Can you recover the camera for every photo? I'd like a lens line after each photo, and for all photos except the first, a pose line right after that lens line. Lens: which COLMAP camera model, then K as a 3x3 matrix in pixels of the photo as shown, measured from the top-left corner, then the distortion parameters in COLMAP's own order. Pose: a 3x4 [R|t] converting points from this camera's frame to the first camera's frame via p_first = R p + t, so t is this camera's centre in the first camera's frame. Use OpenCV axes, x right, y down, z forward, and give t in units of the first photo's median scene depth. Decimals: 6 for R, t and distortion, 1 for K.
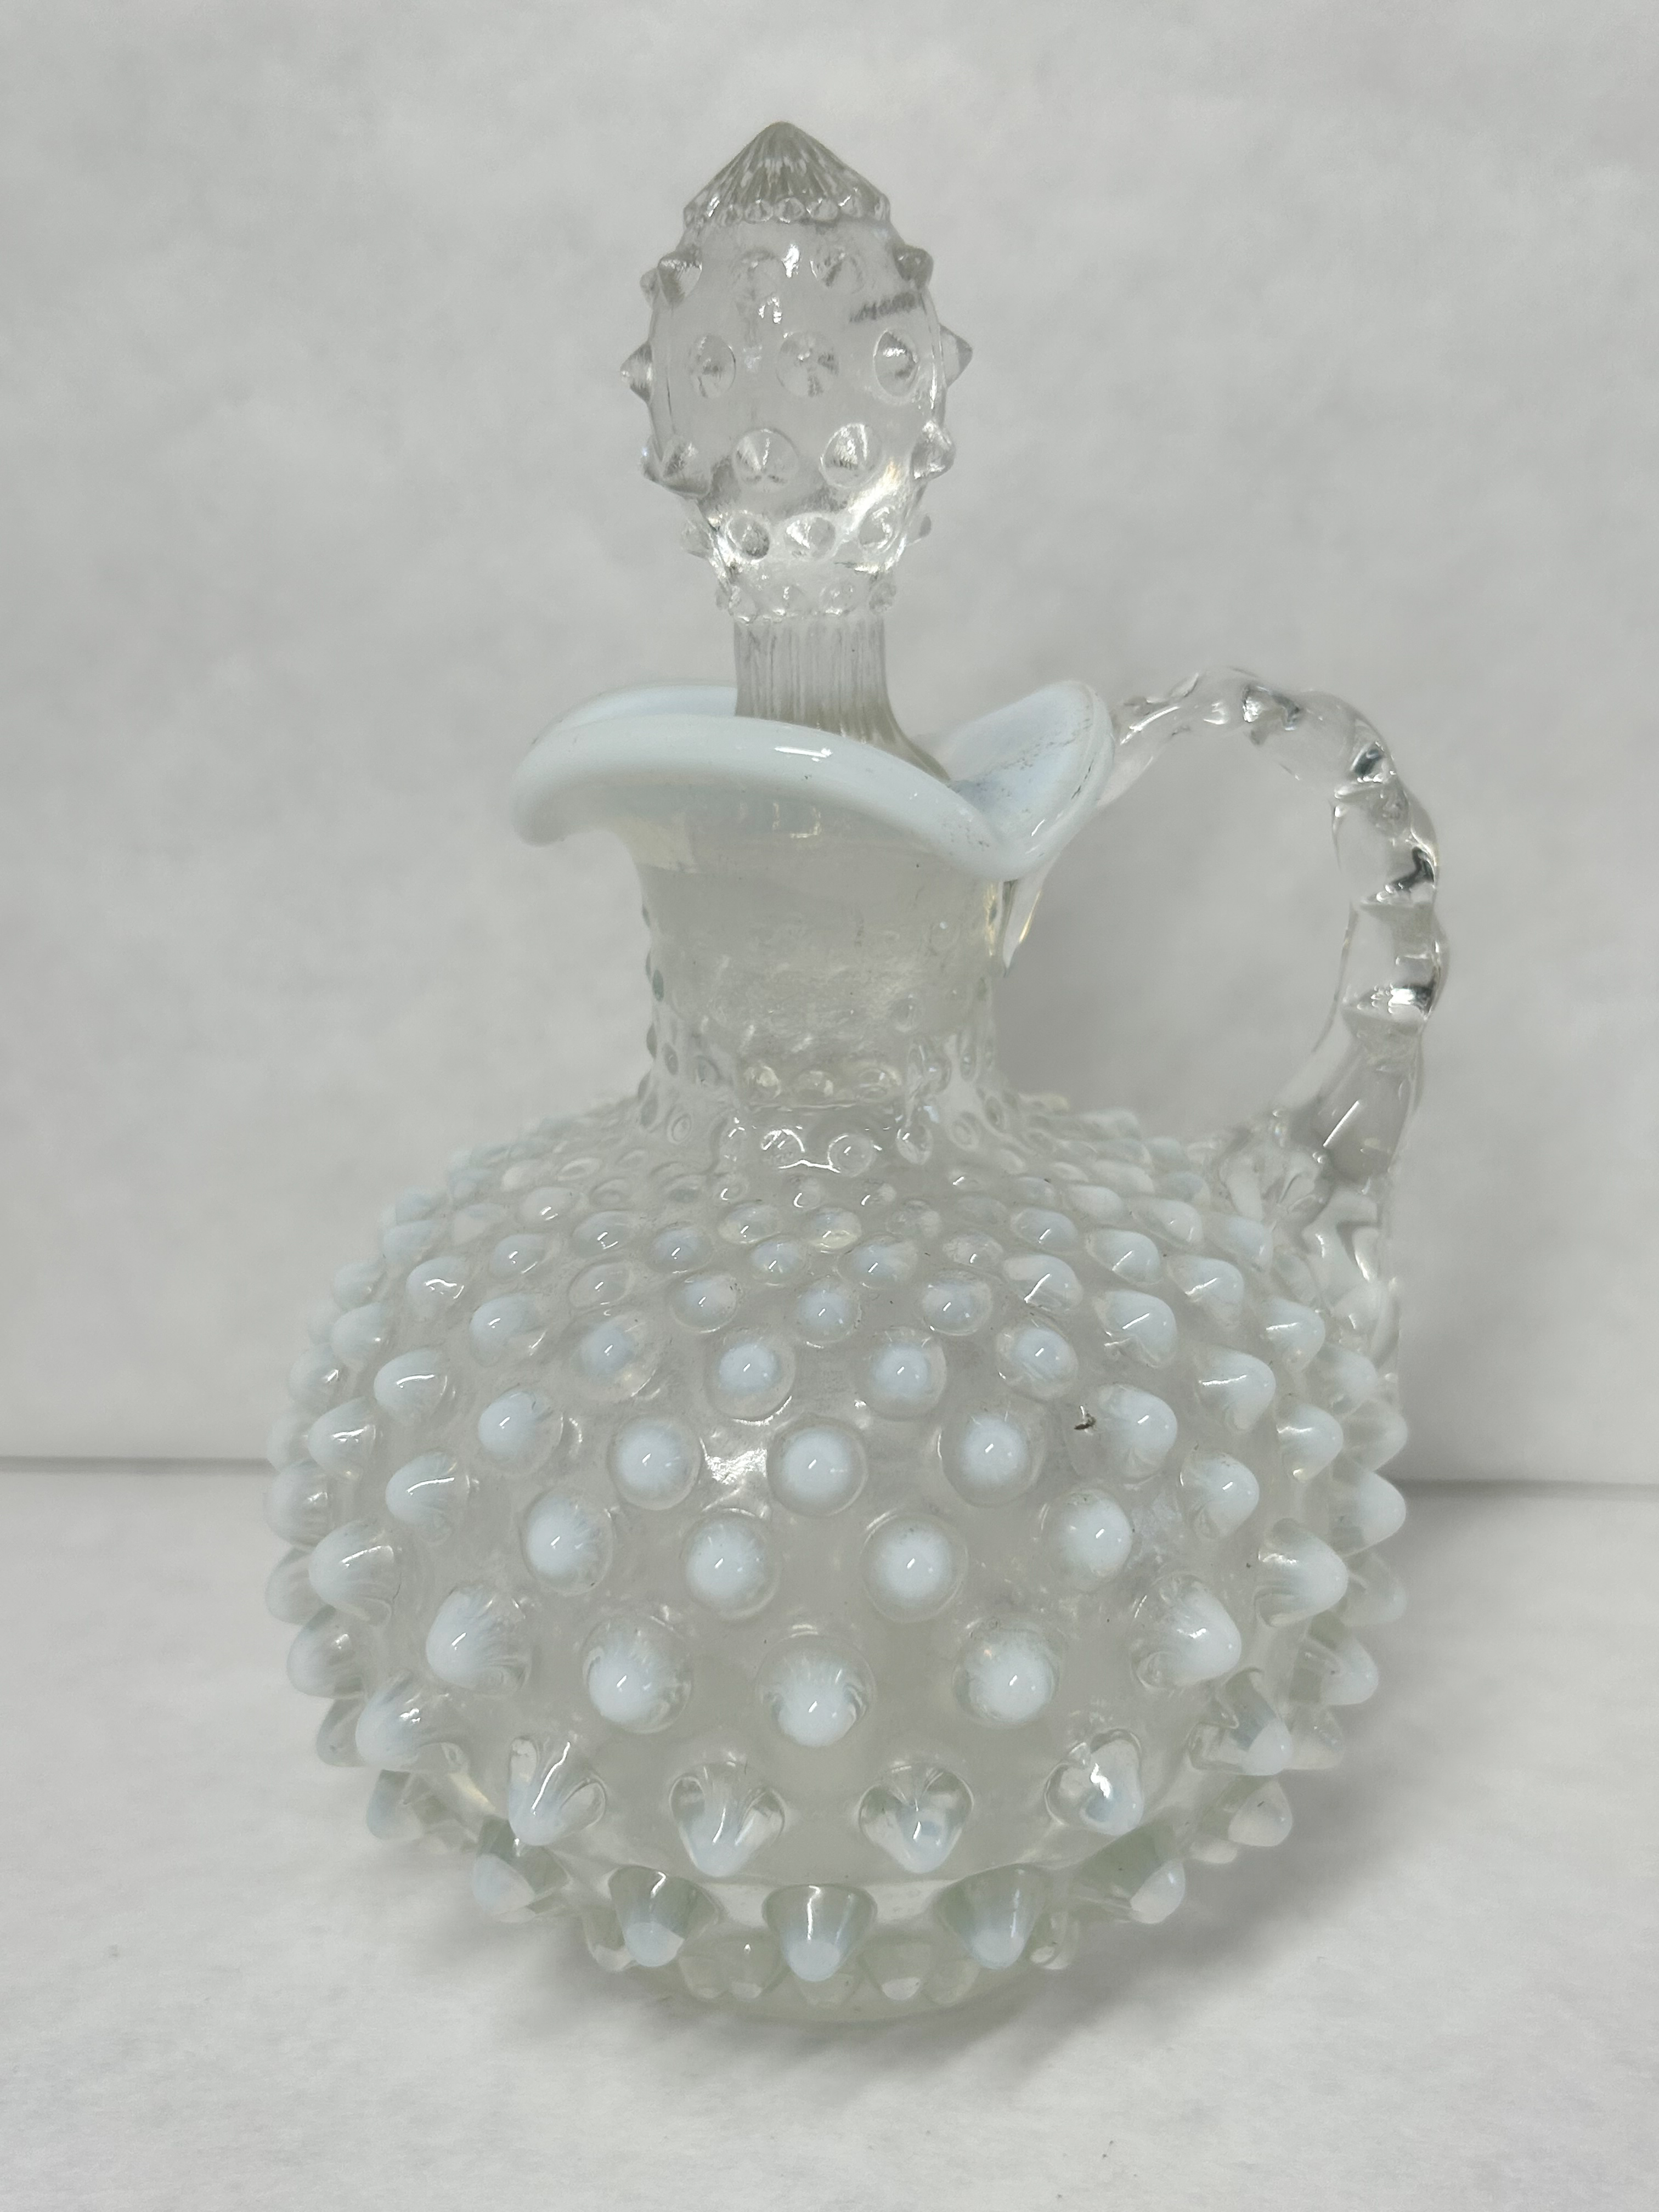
lens RADIAL K [[2419.5, 0, 834.3], [0, 2419.5, 1139.1], [0, 0, 1]] dist [0.118317, -0.021861]
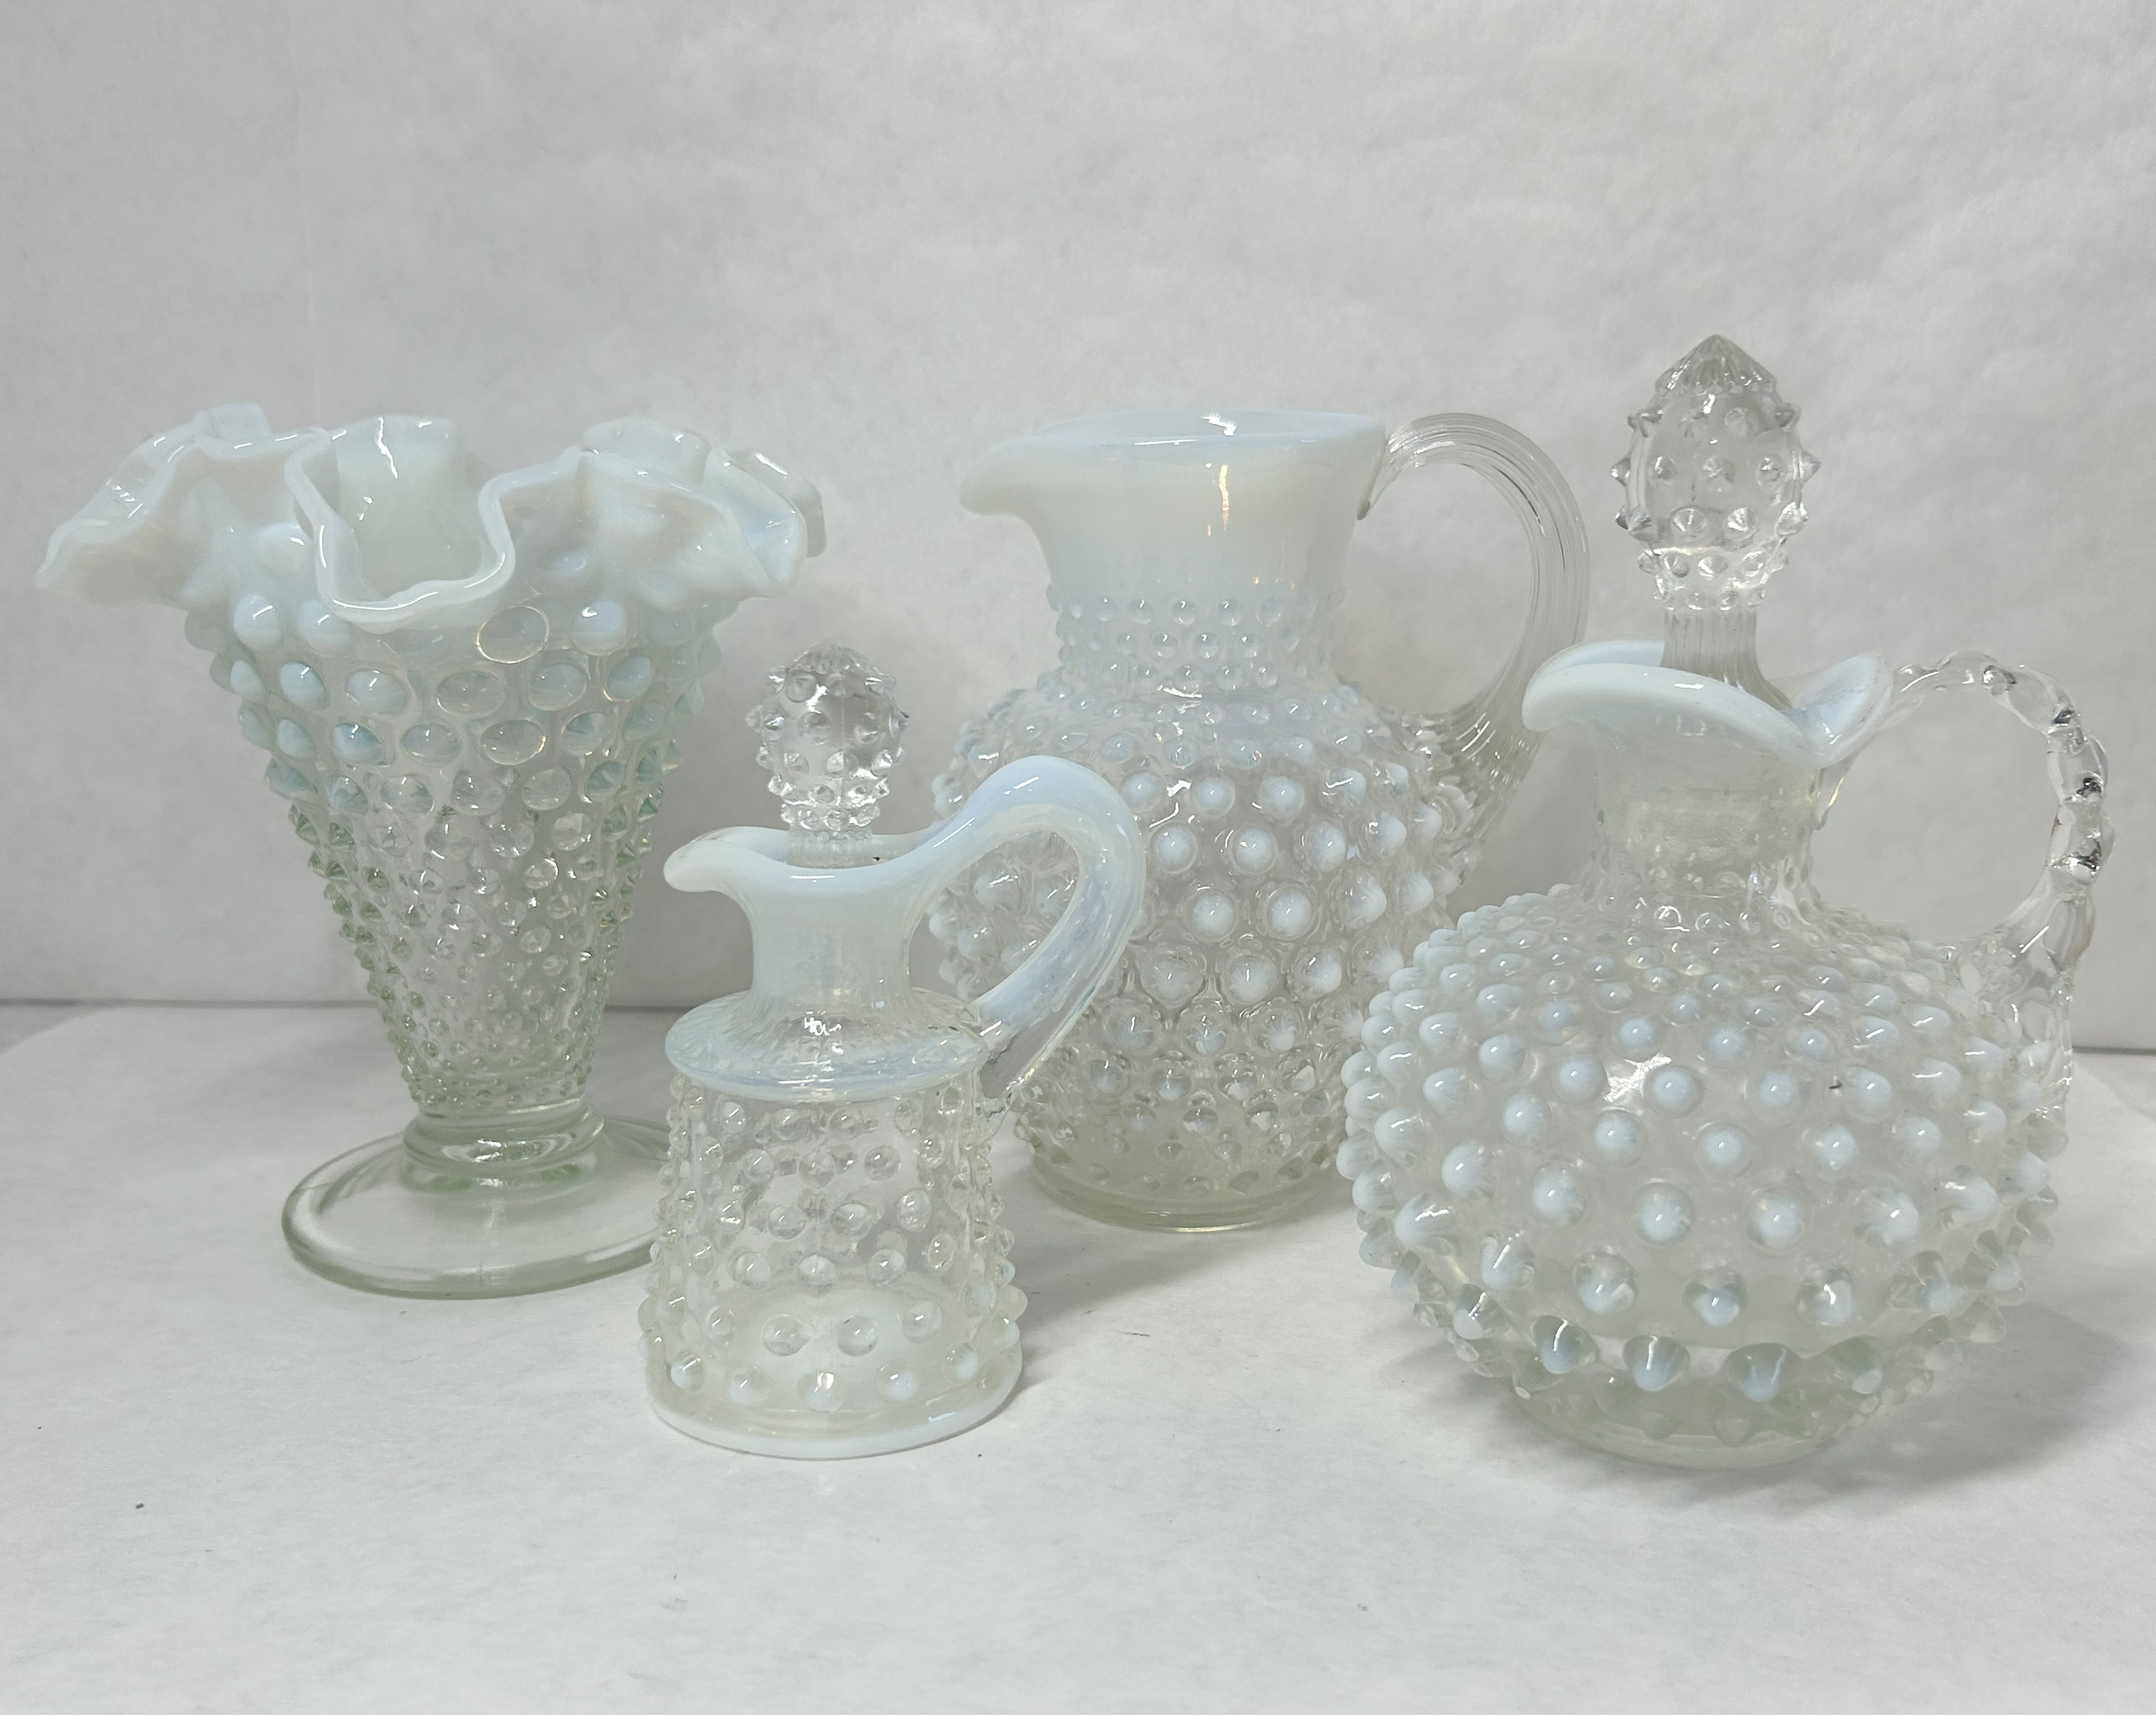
lens RADIAL K [[2303.4, 0, 1099.0], [0, 2303.4, 807.4], [0, 0, 1]] dist [0.018819, -0.002143]
pose [[0.956292, 0.071723, -0.283481, 0.050850], [-0.095595, 0.992865, -0.071277, 0.083464], [0.276346, 0.095261, 0.956325, -0.683232]]
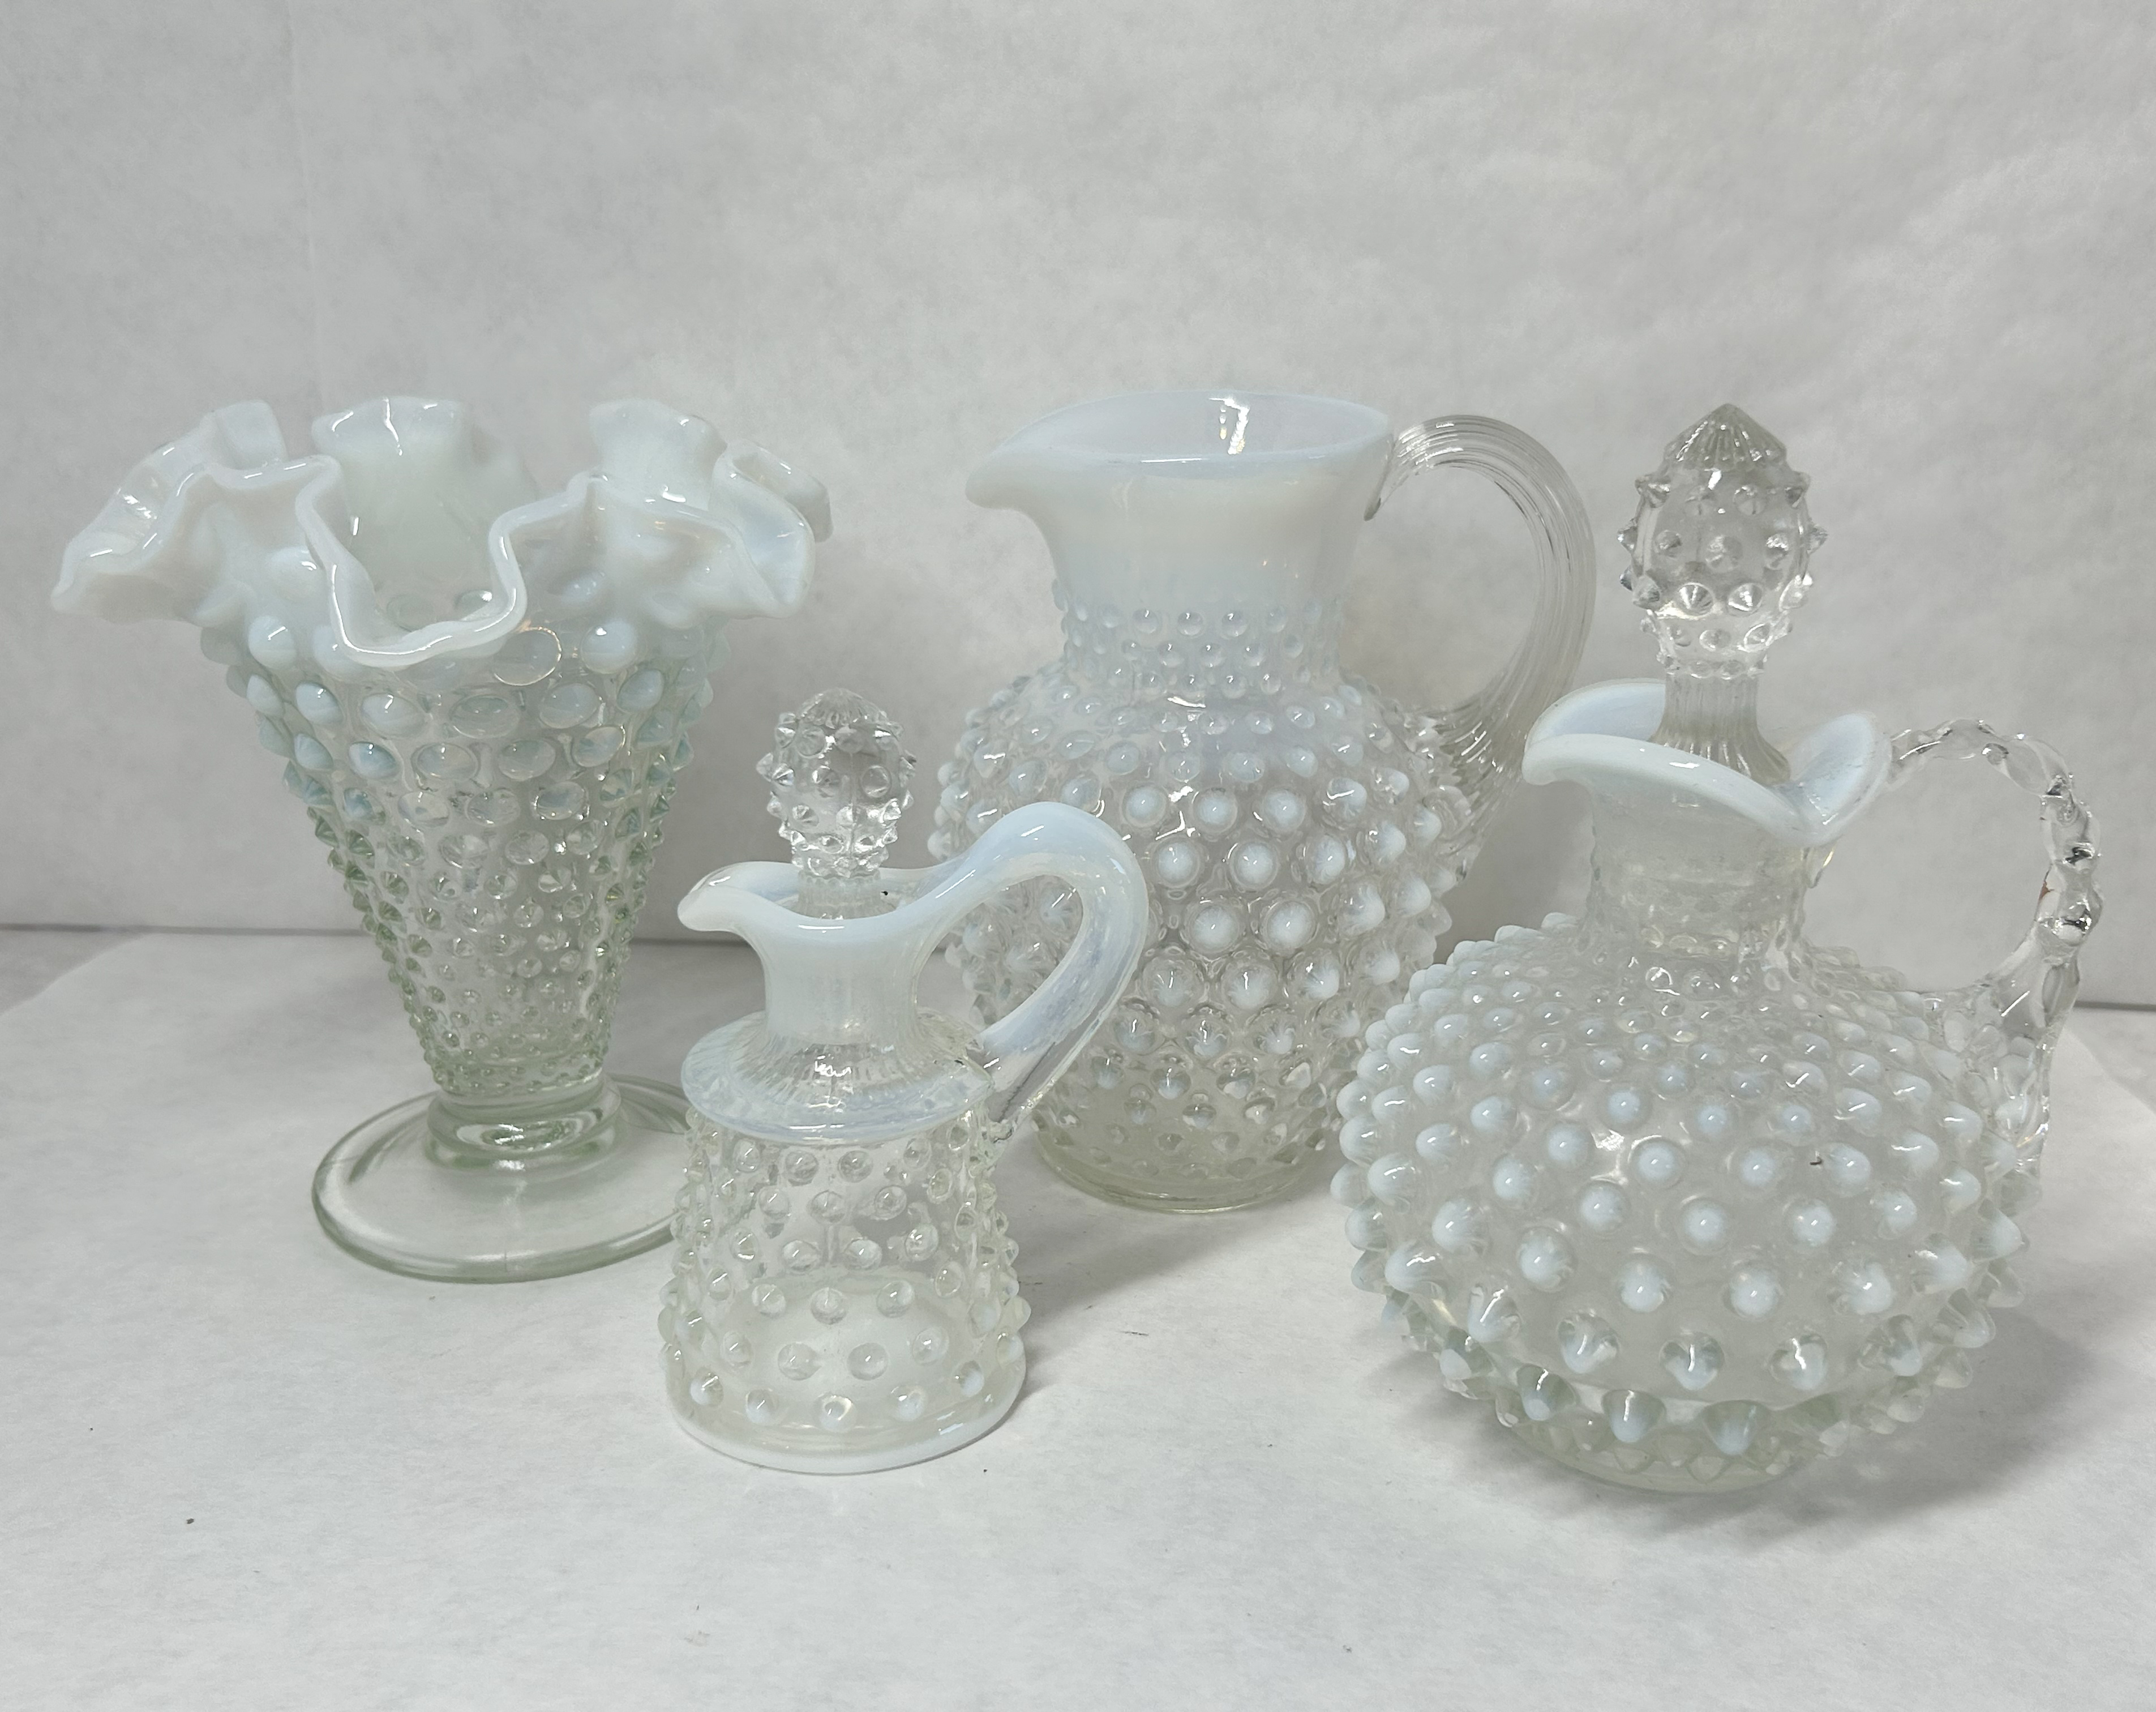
lens RADIAL K [[2292.9, 0, 1078.0], [0, 2292.9, 856.0], [0, 0, 1]] dist [0.022052, -0.009897]
pose [[0.952885, 0.108521, -0.283254, 0.038537], [-0.102714, 0.994084, 0.035320, -0.101958], [0.285411, -0.004562, 0.958394, -0.715710]]
